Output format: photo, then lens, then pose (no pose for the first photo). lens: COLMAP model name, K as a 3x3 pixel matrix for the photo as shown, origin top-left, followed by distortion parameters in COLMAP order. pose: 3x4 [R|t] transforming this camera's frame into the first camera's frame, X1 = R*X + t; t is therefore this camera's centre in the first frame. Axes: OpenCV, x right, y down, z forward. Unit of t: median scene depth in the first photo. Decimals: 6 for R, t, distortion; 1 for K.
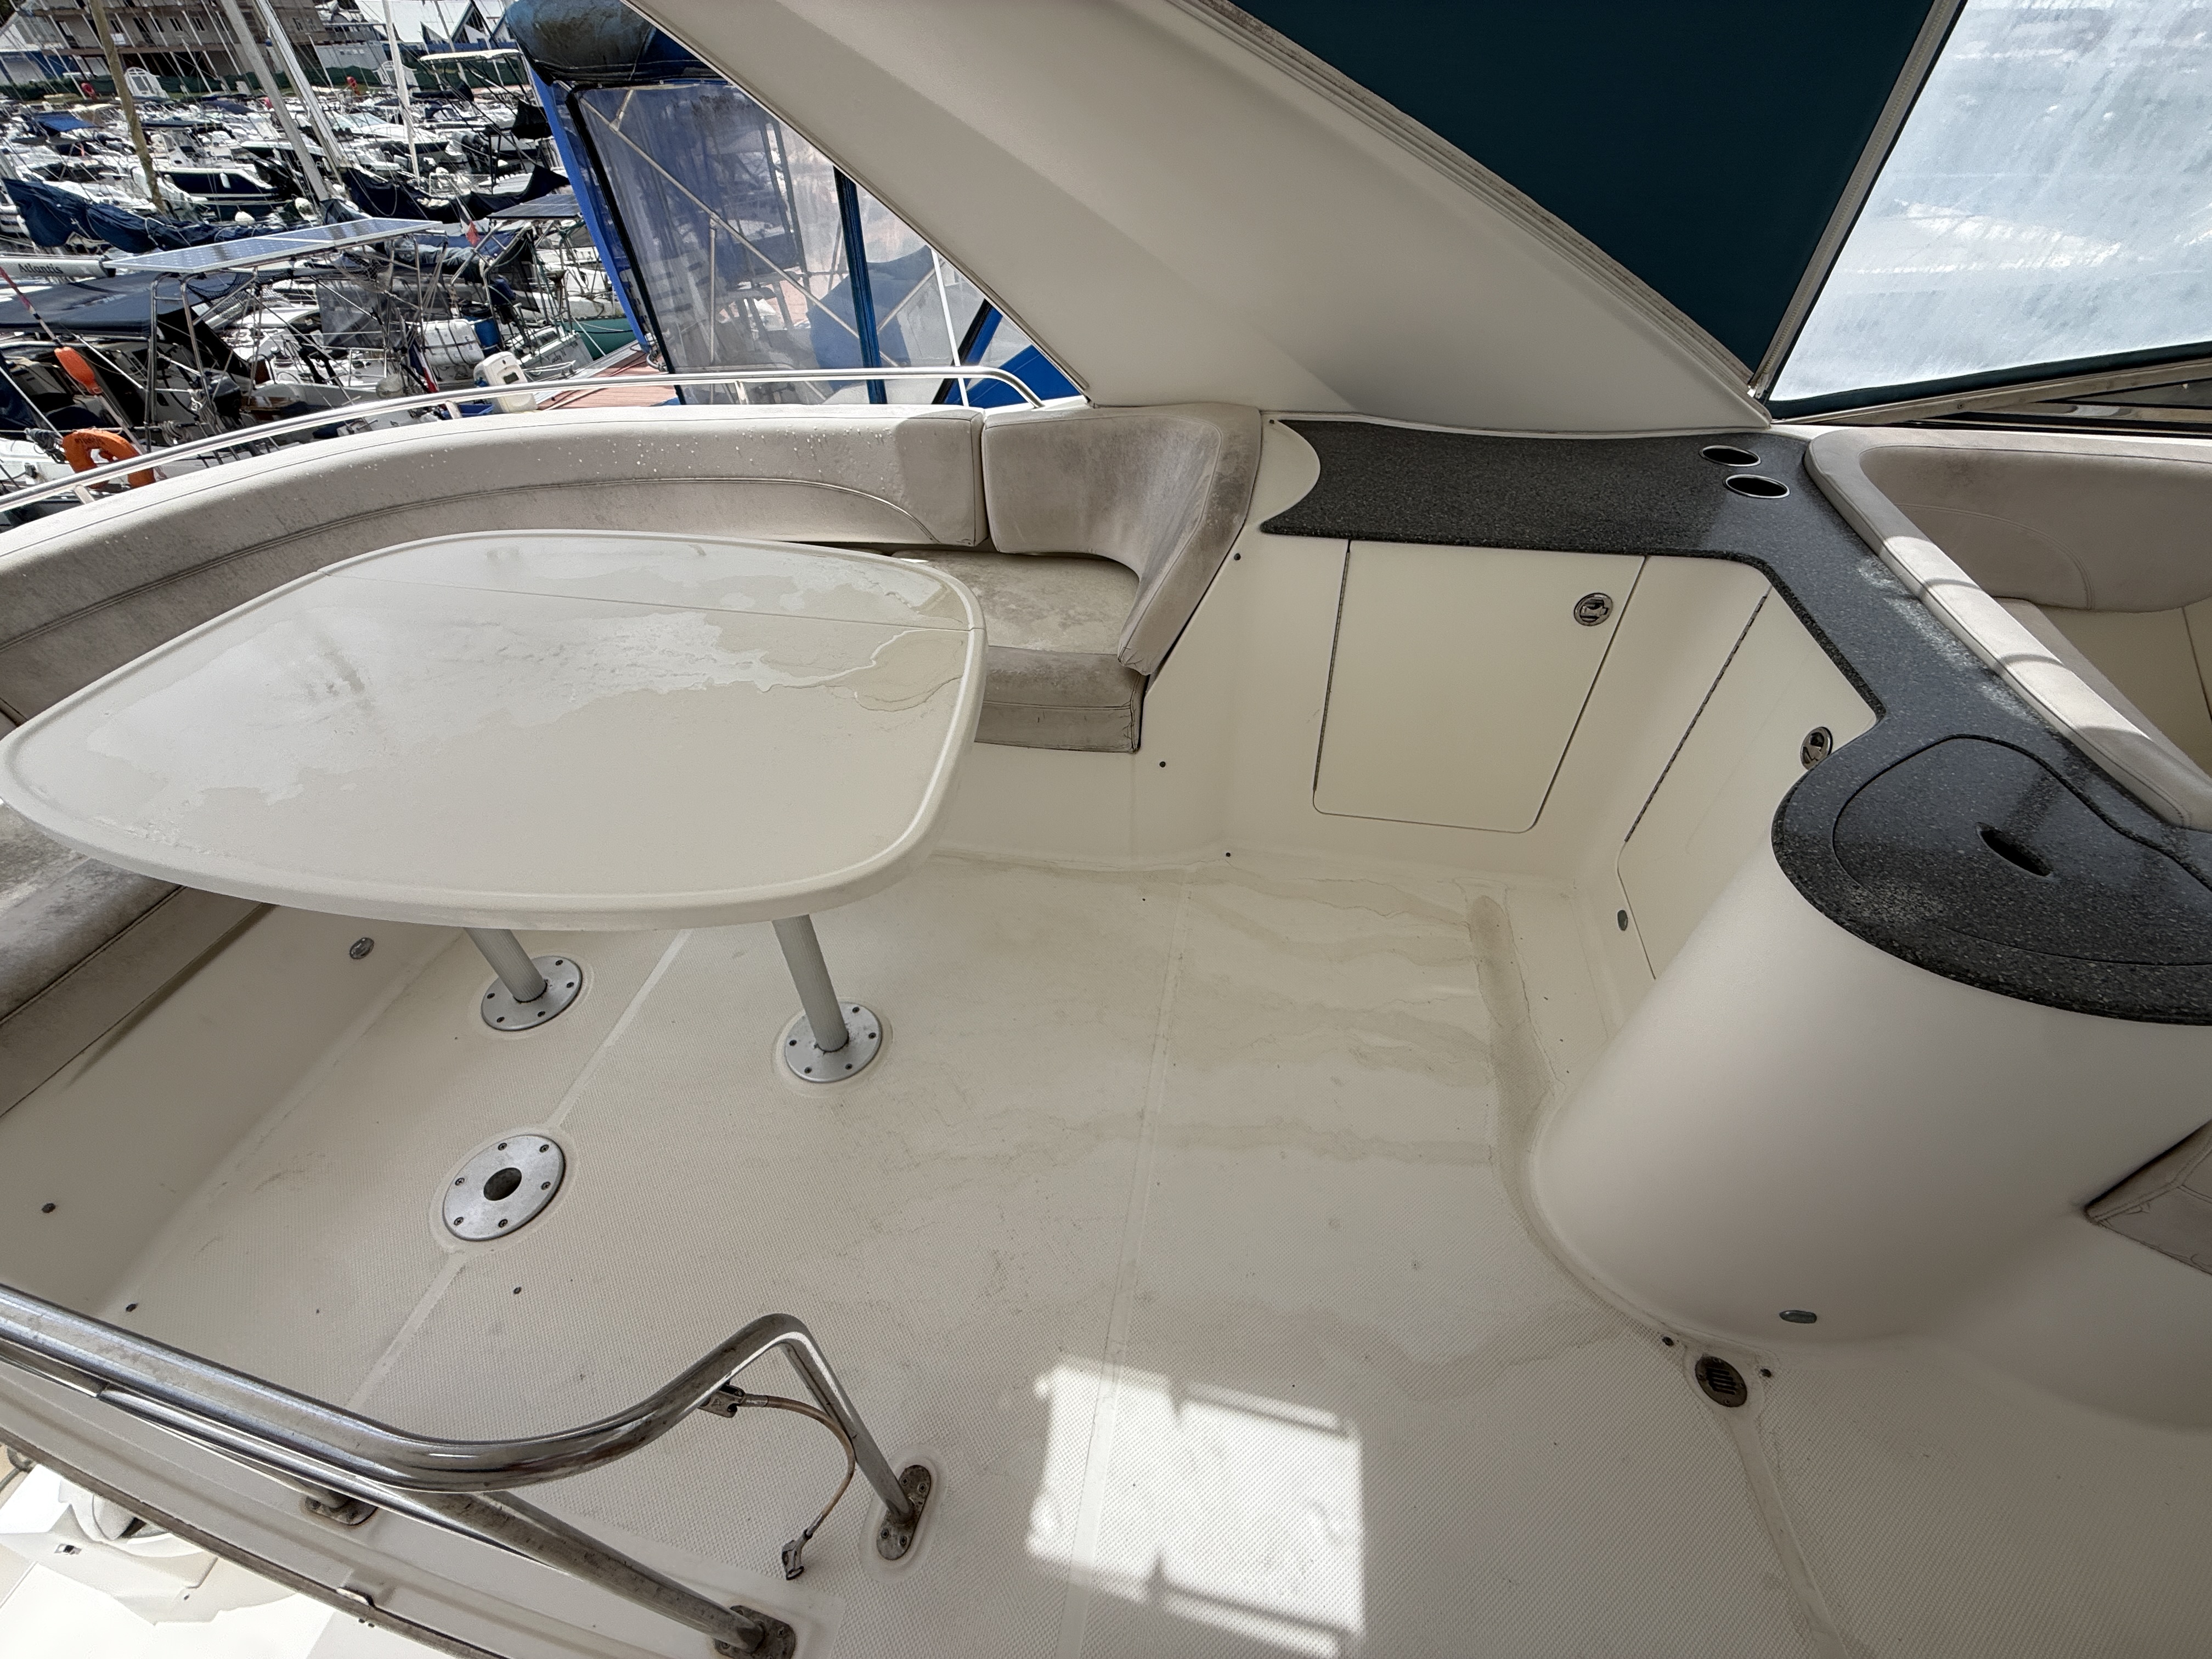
lens RADIAL K [[883.1, 0, 1072.7], [0, 883.1, 844.4], [0, 0, 1]] dist [-0.001343, 0.000171]
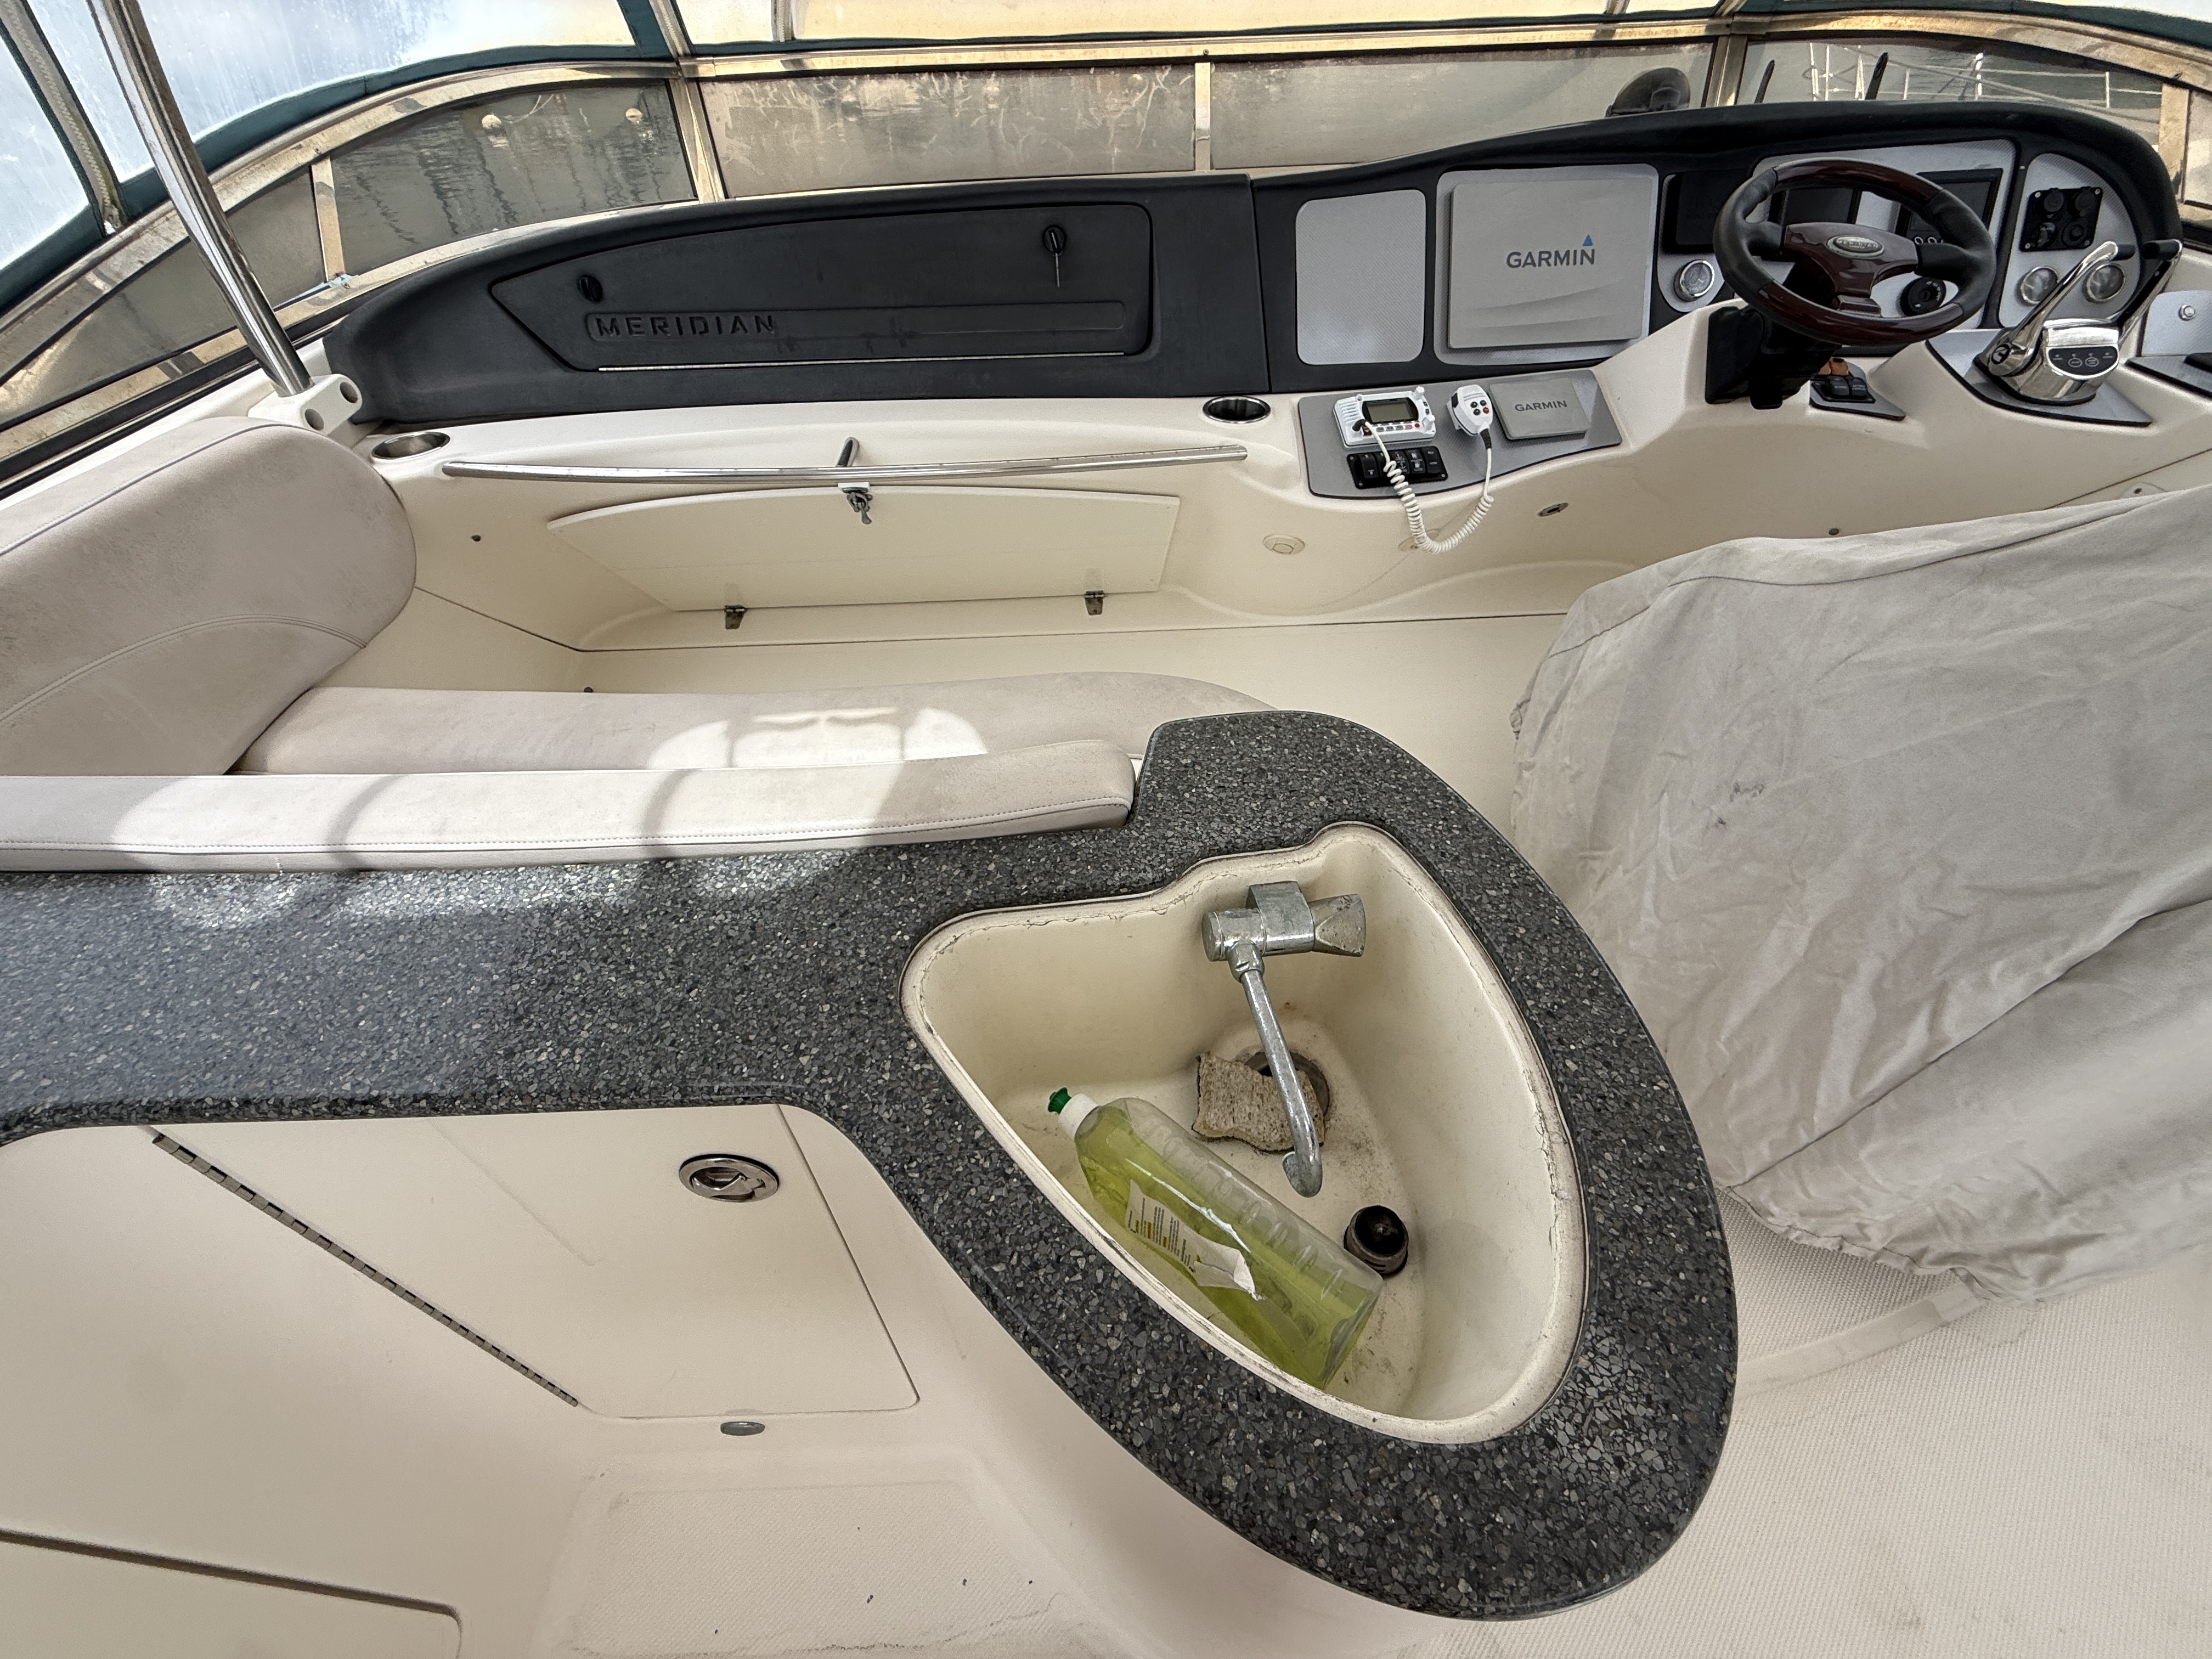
lens RADIAL K [[883.1, 0, 1092.9], [0, 883.1, 835.8], [0, 0, 1]] dist [-0.001343, 0.000171]
pose [[-0.199657, -0.682435, 0.703150, 0.611105], [0.688649, 0.412765, 0.596144, -0.319866], [-0.697065, 0.603248, 0.387546, 0.582051]]
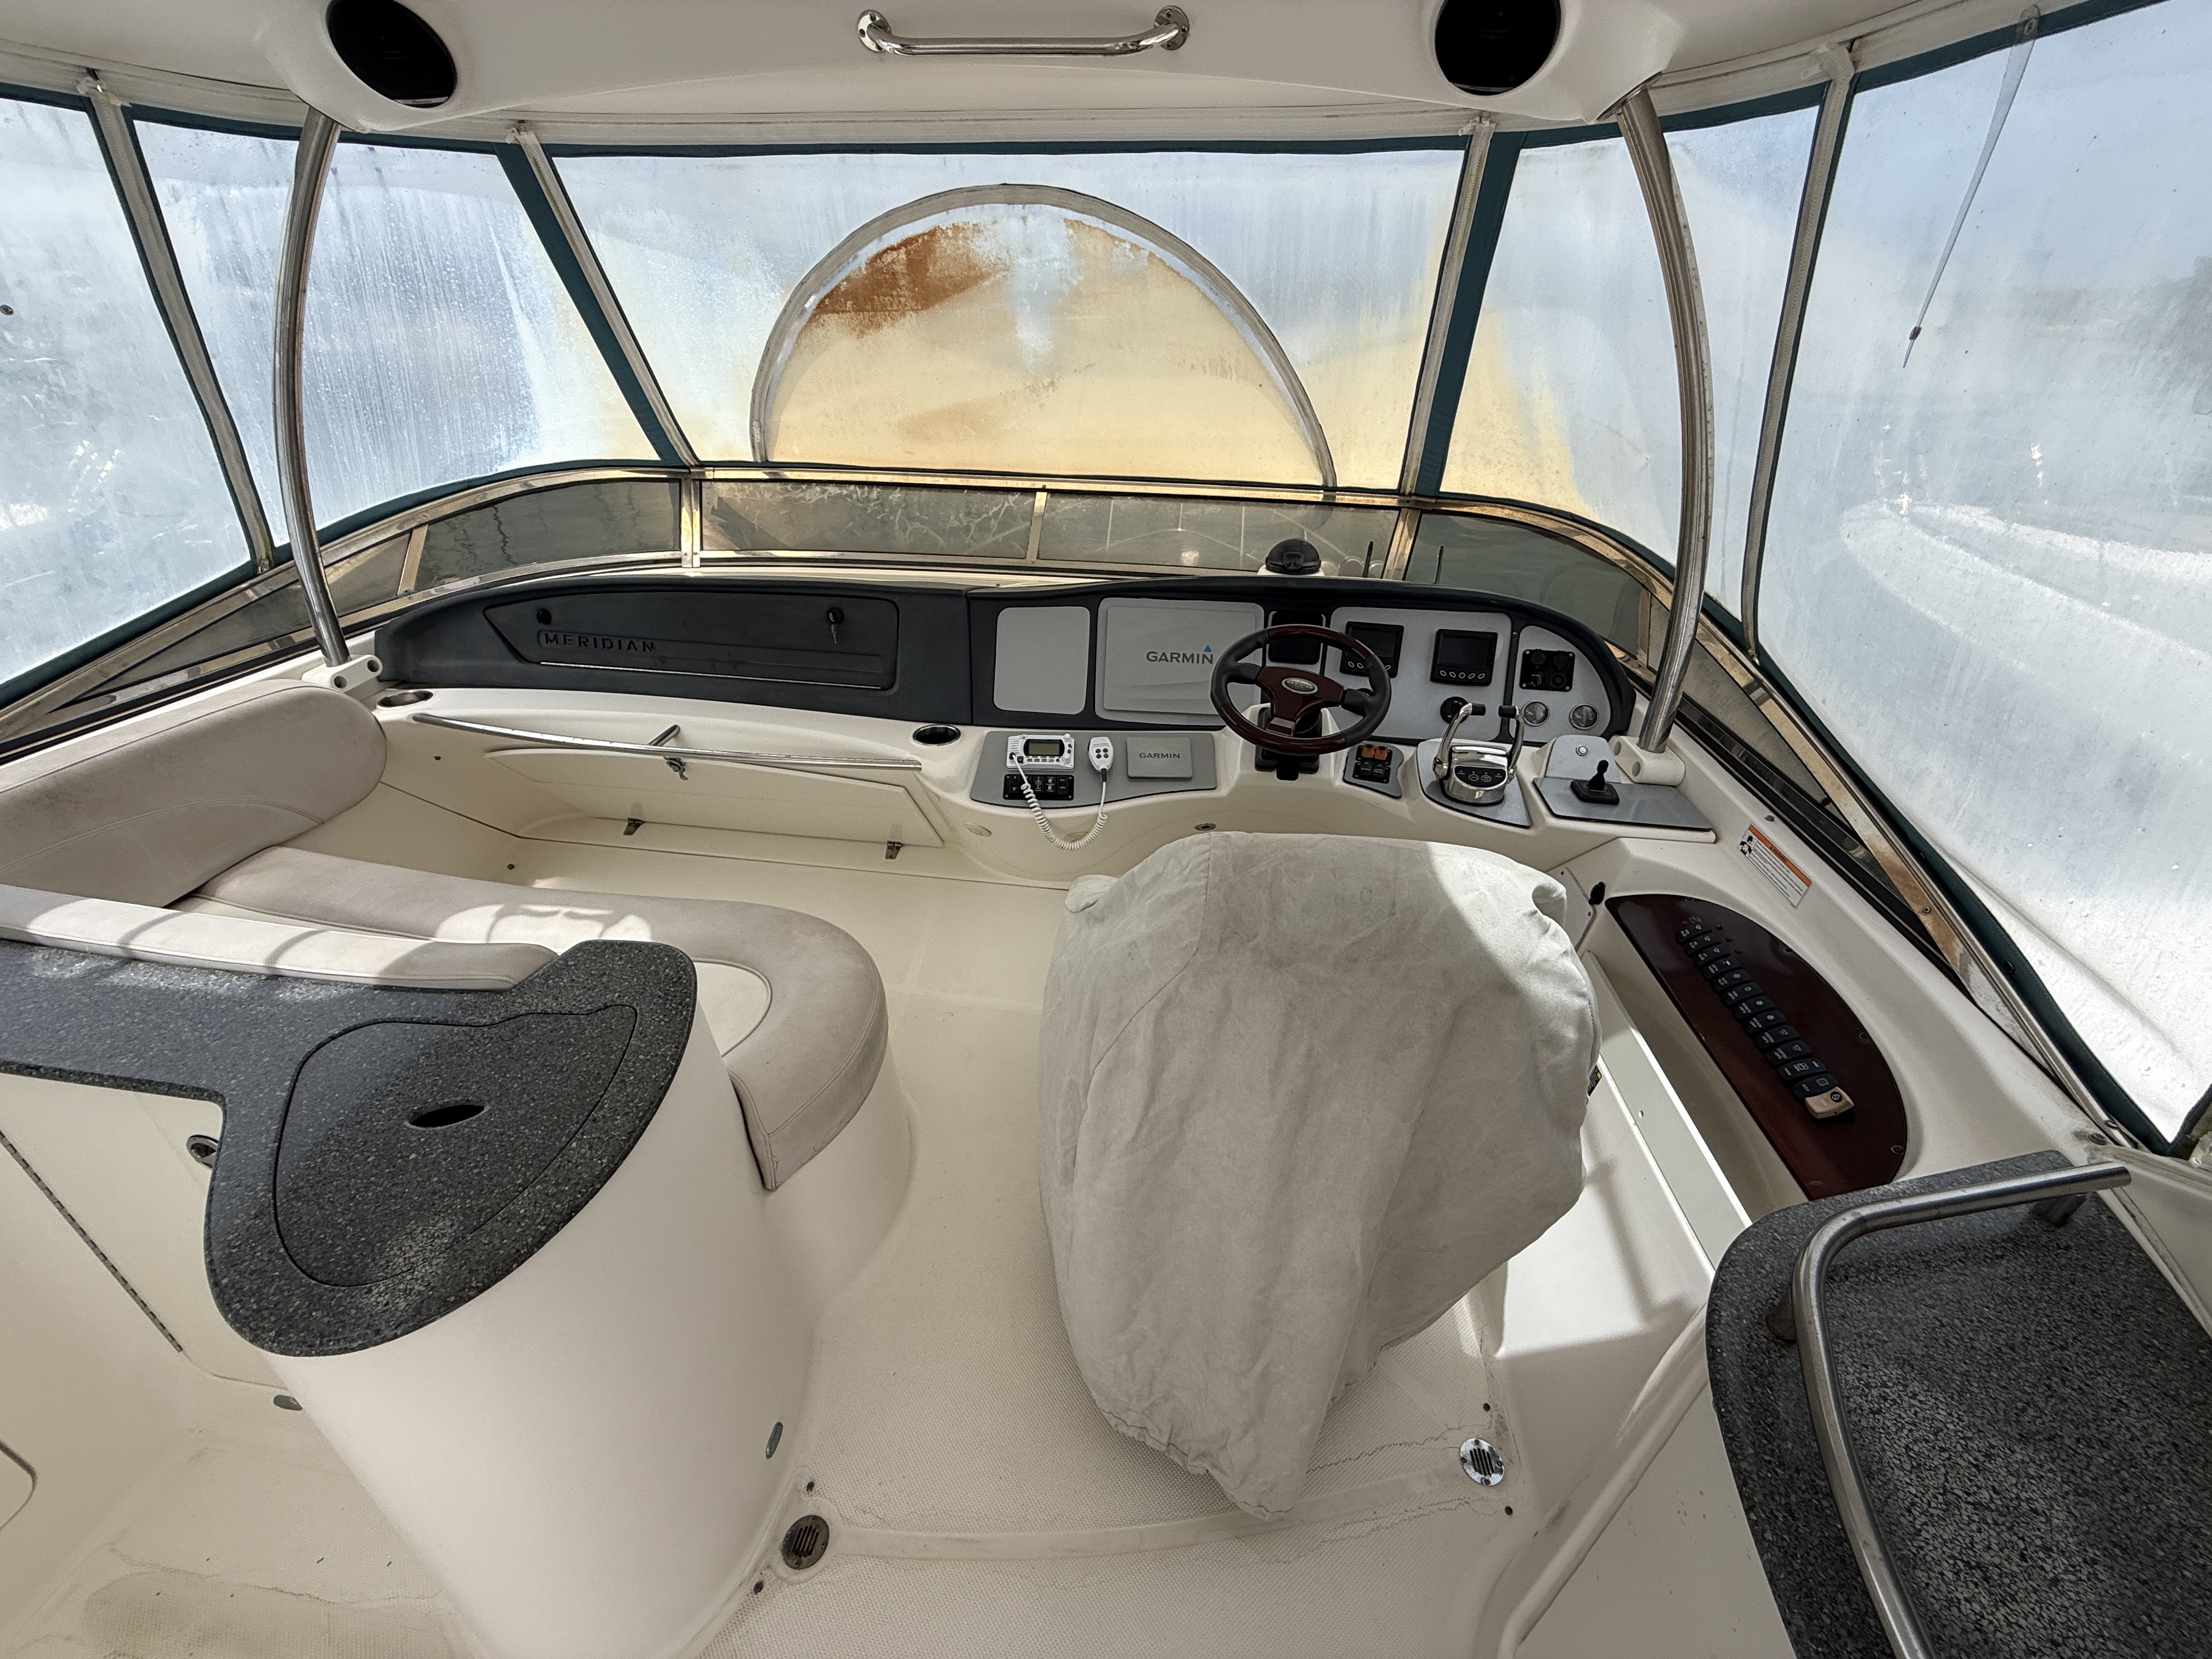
lens RADIAL K [[883.1, 0, 1097.3], [0, 883.1, 835.7], [0, 0, 1]] dist [-0.001343, 0.000171]
pose [[-0.034078, -0.503808, 0.863143, 0.268229], [0.669468, 0.629741, 0.394005, -0.070196], [-0.742059, 0.591273, 0.315823, -0.036439]]
